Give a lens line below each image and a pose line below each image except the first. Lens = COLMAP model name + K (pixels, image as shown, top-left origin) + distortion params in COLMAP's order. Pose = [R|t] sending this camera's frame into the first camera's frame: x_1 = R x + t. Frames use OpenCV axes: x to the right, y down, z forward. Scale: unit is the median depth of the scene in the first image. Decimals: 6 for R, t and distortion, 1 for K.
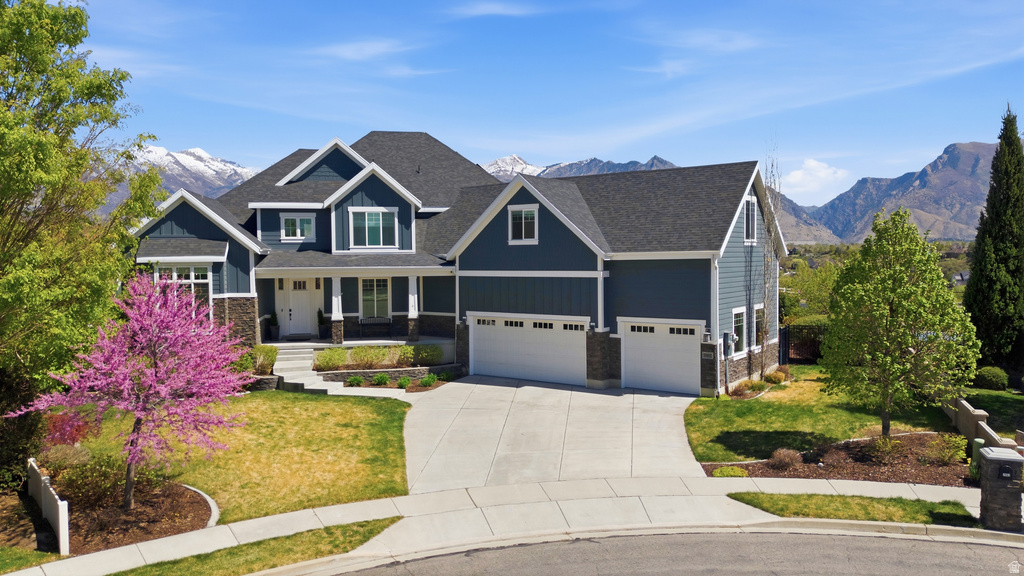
lens RADIAL K [[749.1, 0, 511.4], [0, 749.1, 290.6], [0, 0, 1]] dist [0.067183, -0.058037]
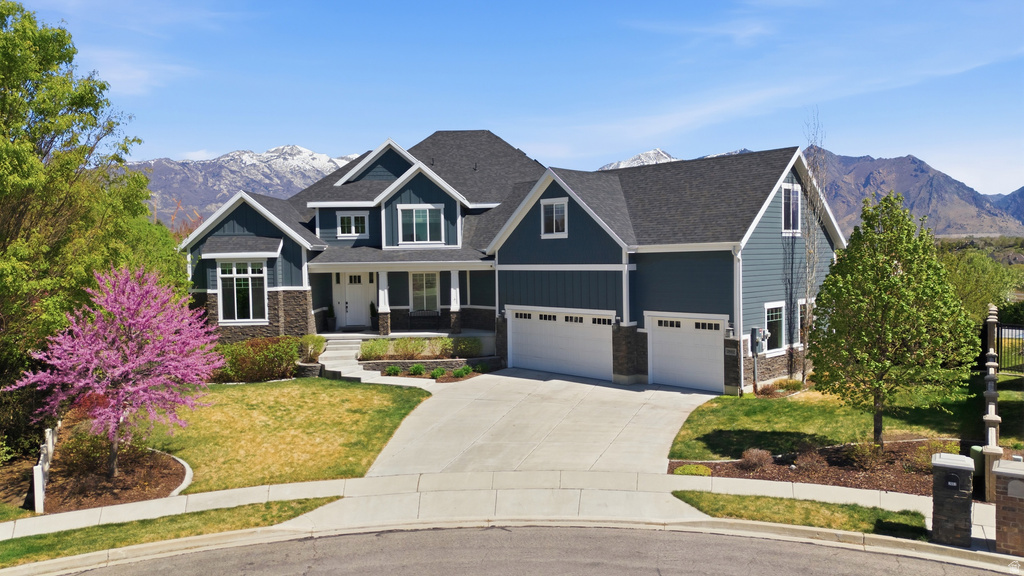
lens RADIAL K [[749.1, 0, 511.9], [0, 749.1, 289.9], [0, 0, 1]] dist [0.067183, -0.058037]
pose [[0.982376, 0.001755, -0.186906, 0.153310], [-0.001254, 0.999995, 0.002802, 0.004845], [0.186910, -0.002519, 0.982374, 0.007097]]
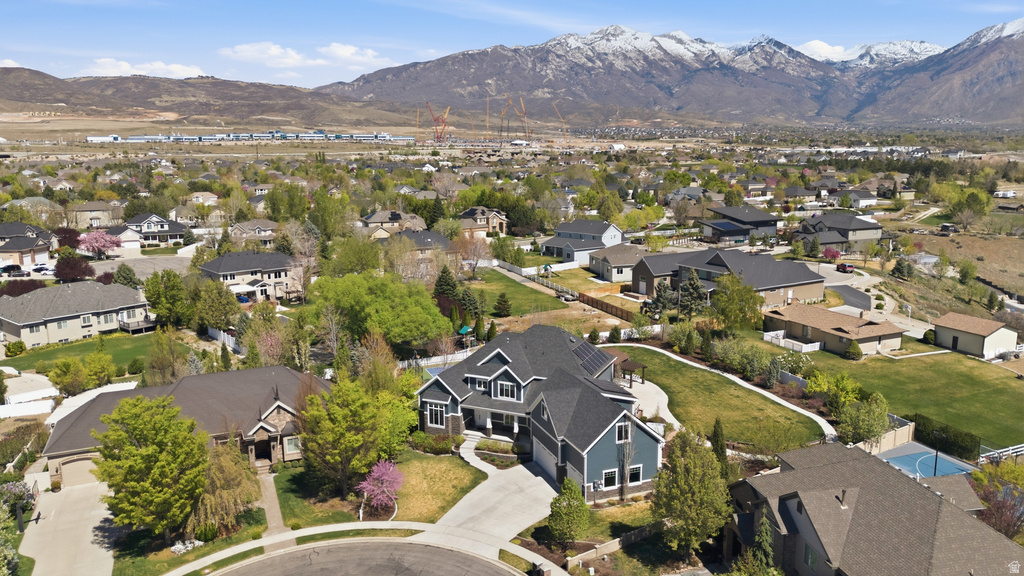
lens RADIAL K [[749.1, 0, 512.5], [0, 749.1, 286.2], [0, 0, 1]] dist [0.067183, -0.058037]
pose [[0.826428, 0.110756, -0.552042, 1.288444], [-0.028289, 0.987391, 0.155751, -0.907282], [0.562332, -0.113100, 0.819141, -1.059767]]
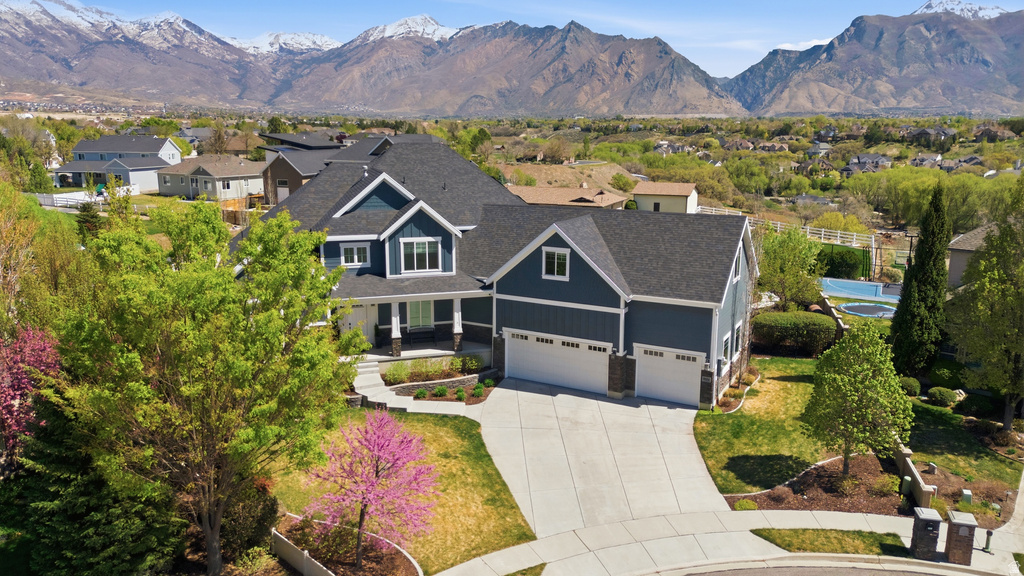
lens RADIAL K [[749.1, 0, 510.5], [0, 749.1, 292.5], [0, 0, 1]] dist [0.067183, -0.058037]
pose [[0.993635, -0.012891, 0.111908, -0.202597], [-0.006484, 0.985239, 0.171064, -0.260442], [-0.112461, -0.170701, 0.978884, -0.194858]]
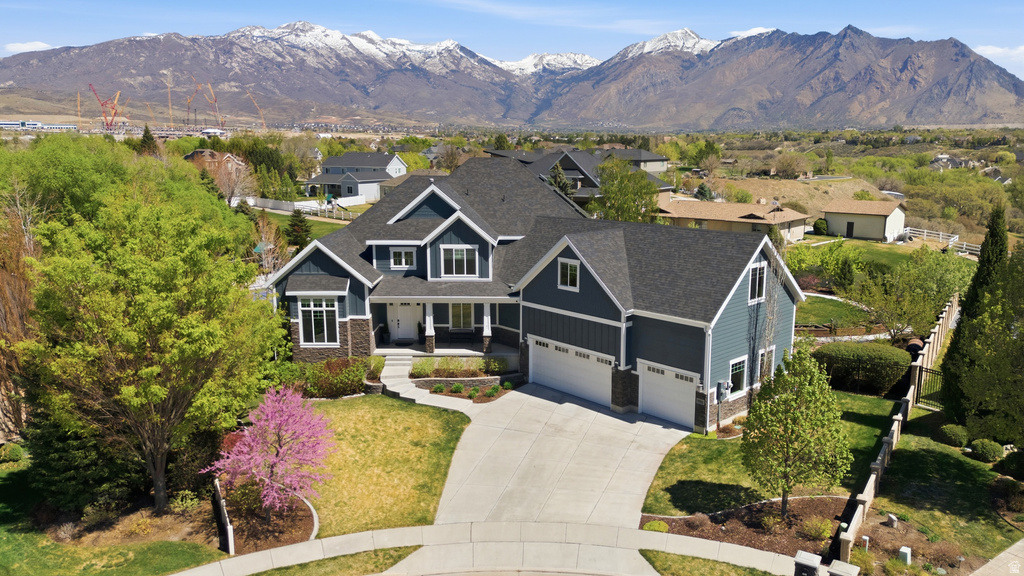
lens RADIAL K [[749.1, 0, 511.4], [0, 749.1, 290.4], [0, 0, 1]] dist [0.067183, -0.058037]
pose [[0.977539, 0.046851, -0.205483, 0.186576], [-0.015197, 0.988110, 0.152996, -0.262199], [0.210208, -0.146437, 0.966628, -0.233997]]
